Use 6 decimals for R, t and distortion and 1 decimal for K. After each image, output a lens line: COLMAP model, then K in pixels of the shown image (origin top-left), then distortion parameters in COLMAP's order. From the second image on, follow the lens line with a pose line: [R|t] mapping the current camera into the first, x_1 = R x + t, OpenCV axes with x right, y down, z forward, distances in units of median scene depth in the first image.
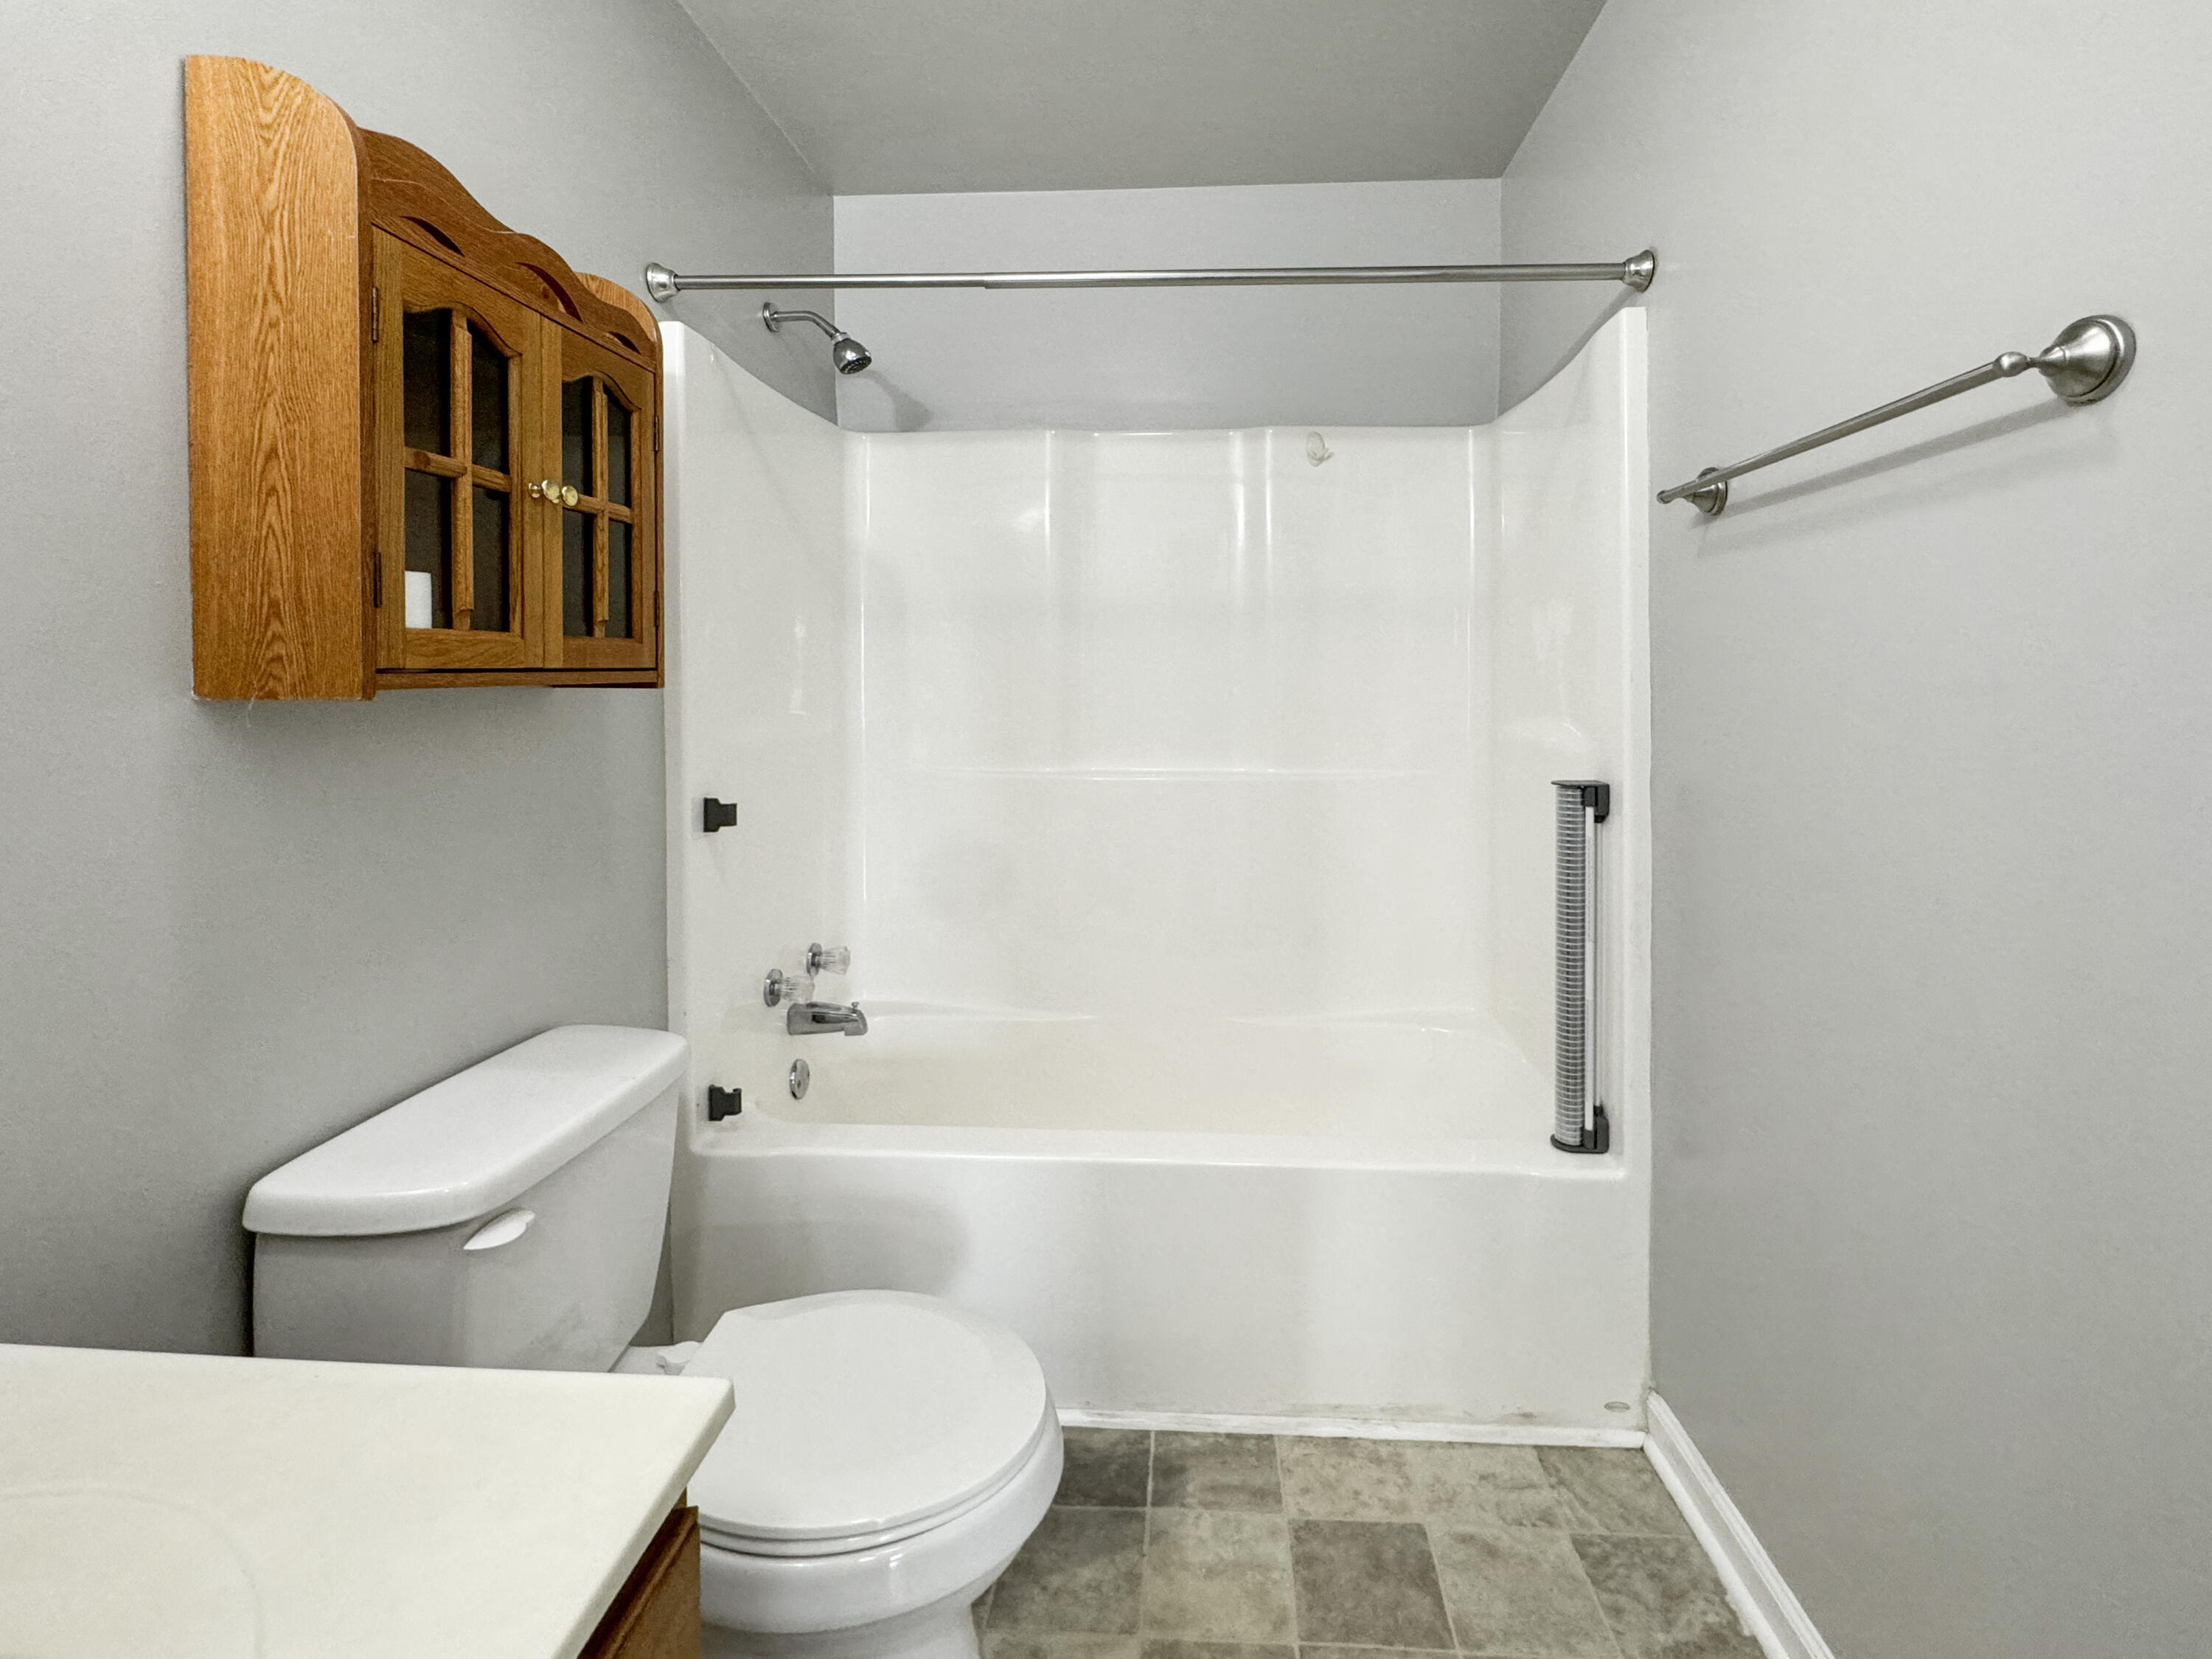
lens RADIAL K [[890.4, 0, 1106.0], [0, 890.4, 613.7], [0, 0, 1]] dist [-0.000998, -0.000057]
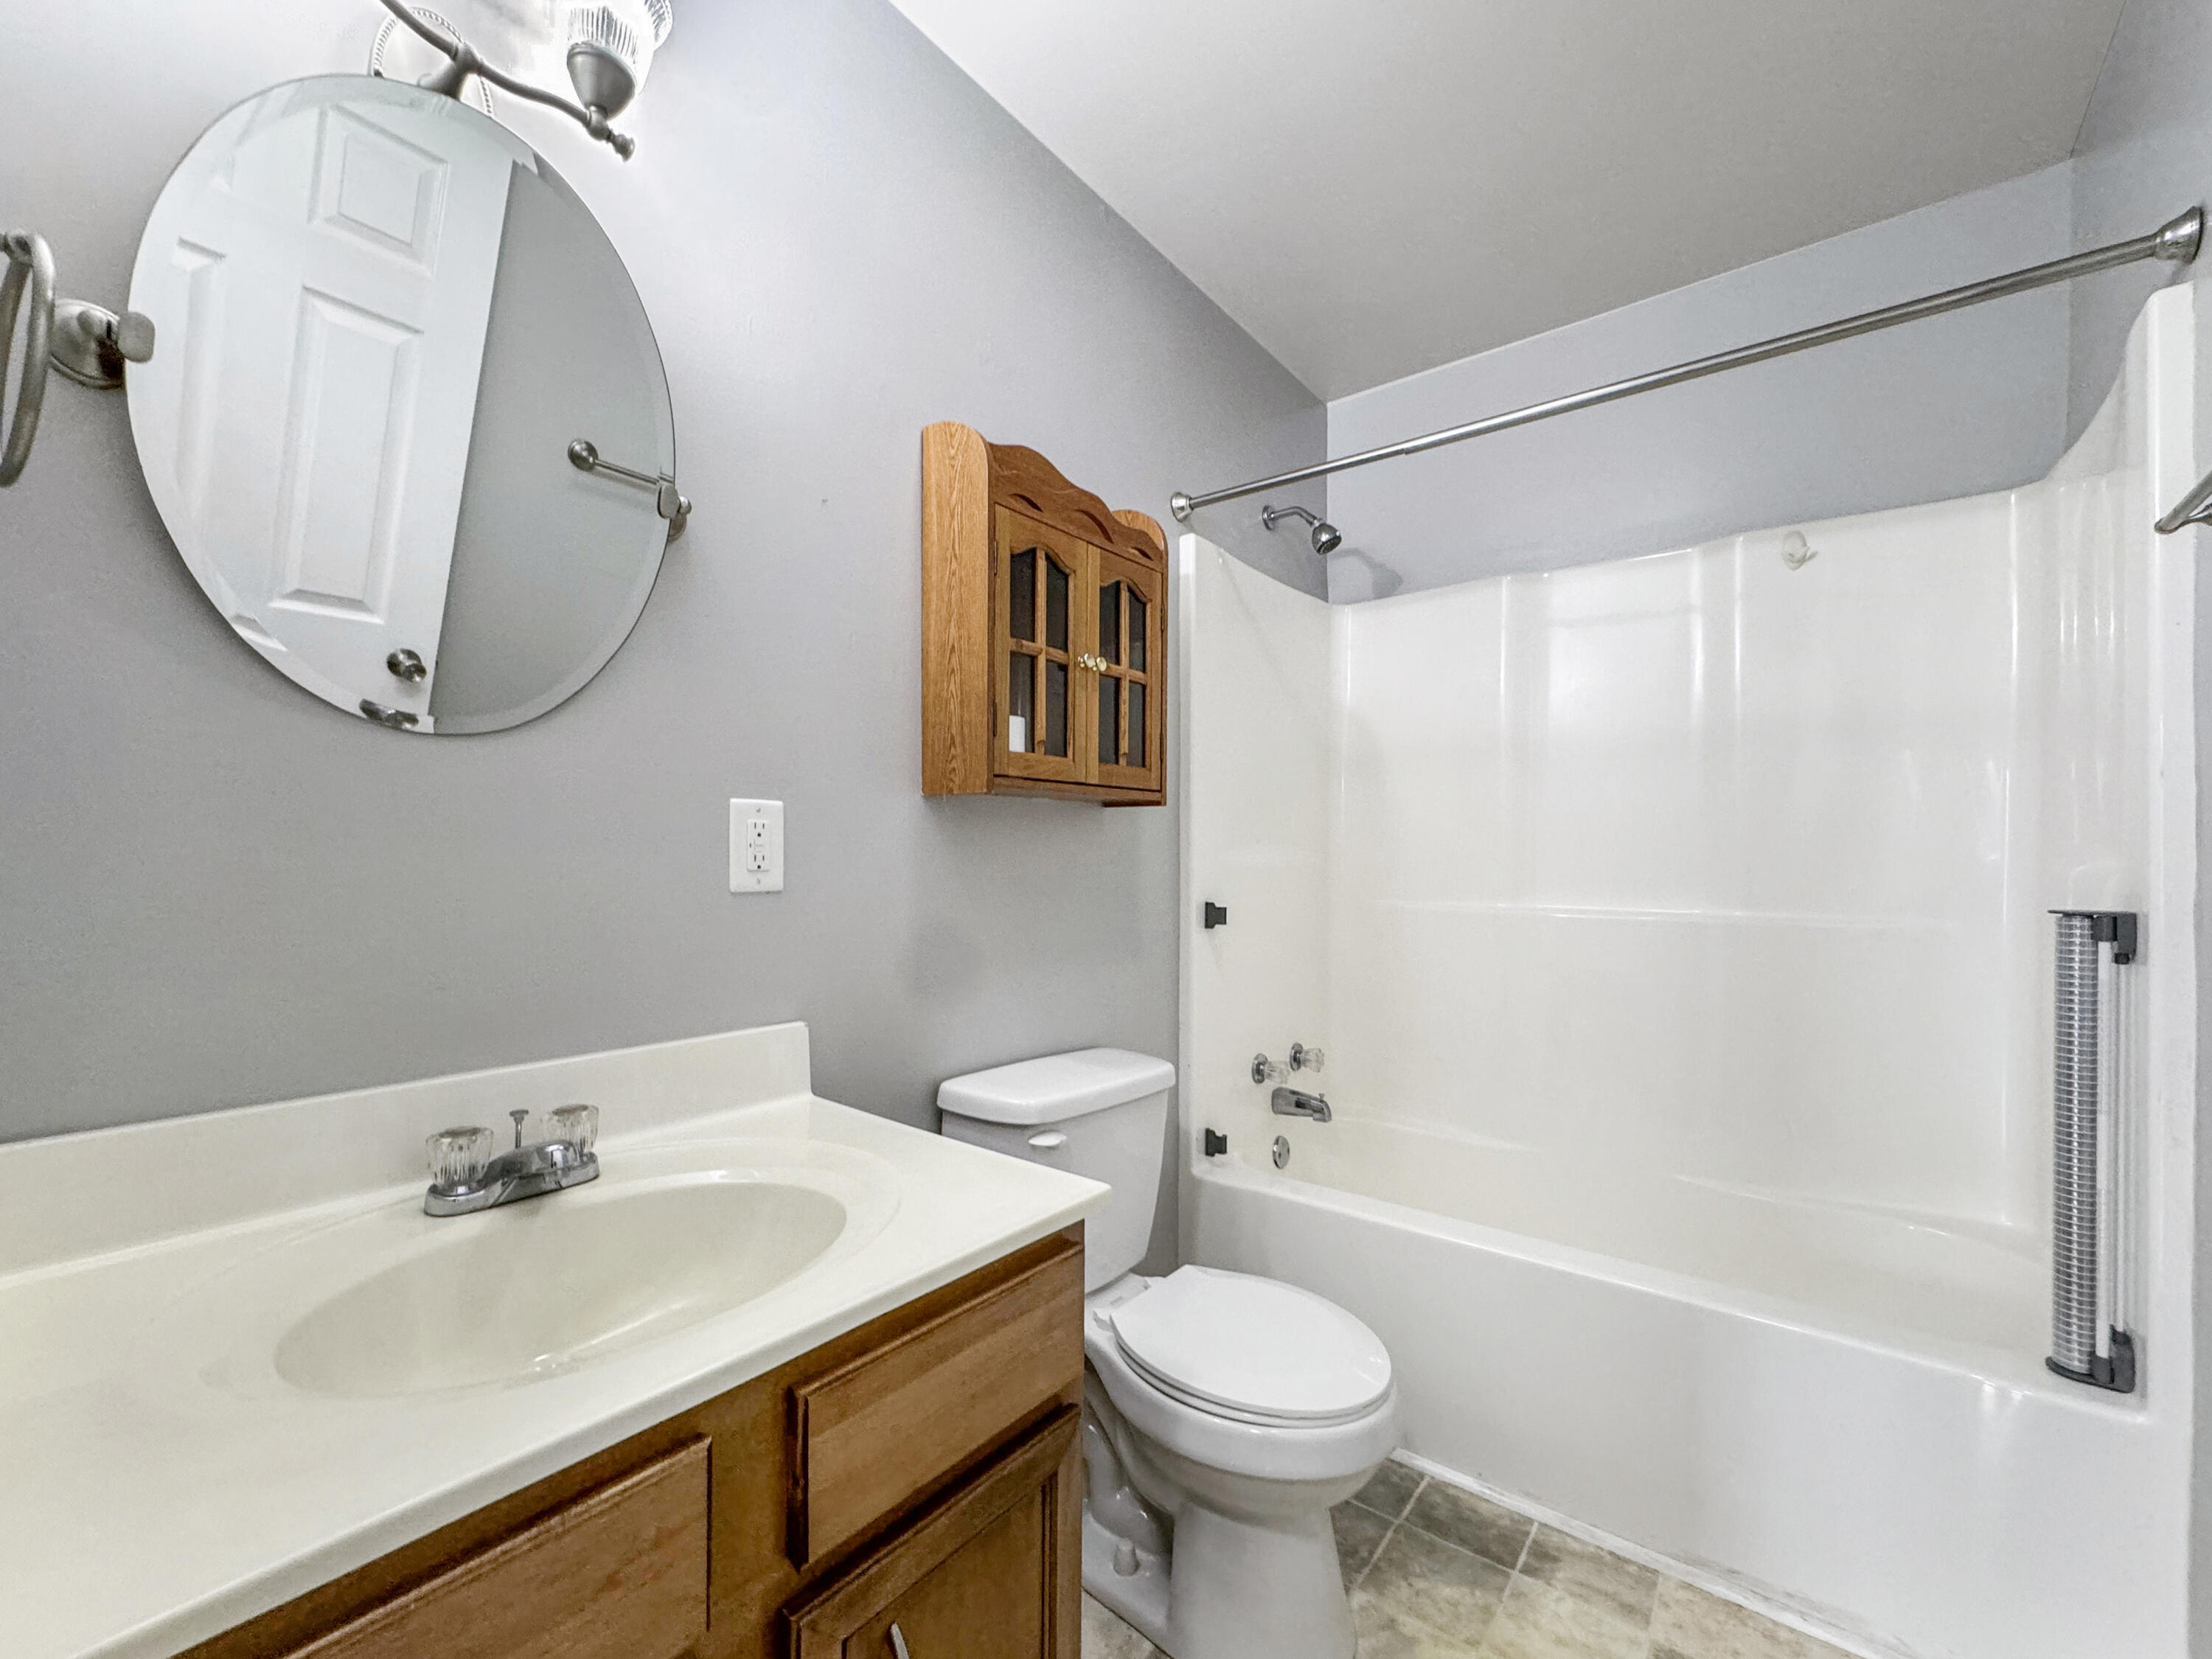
lens RADIAL K [[907.9, 0, 1106.0], [0, 907.9, 829.5], [0, 0, 1]] dist [0.000068, -0.000184]
pose [[0.787966, 0.023377, -0.615275, 0.315056], [-0.019281, 0.999726, 0.013292, 0.115100], [0.615417, 0.001389, 0.788200, -0.162406]]
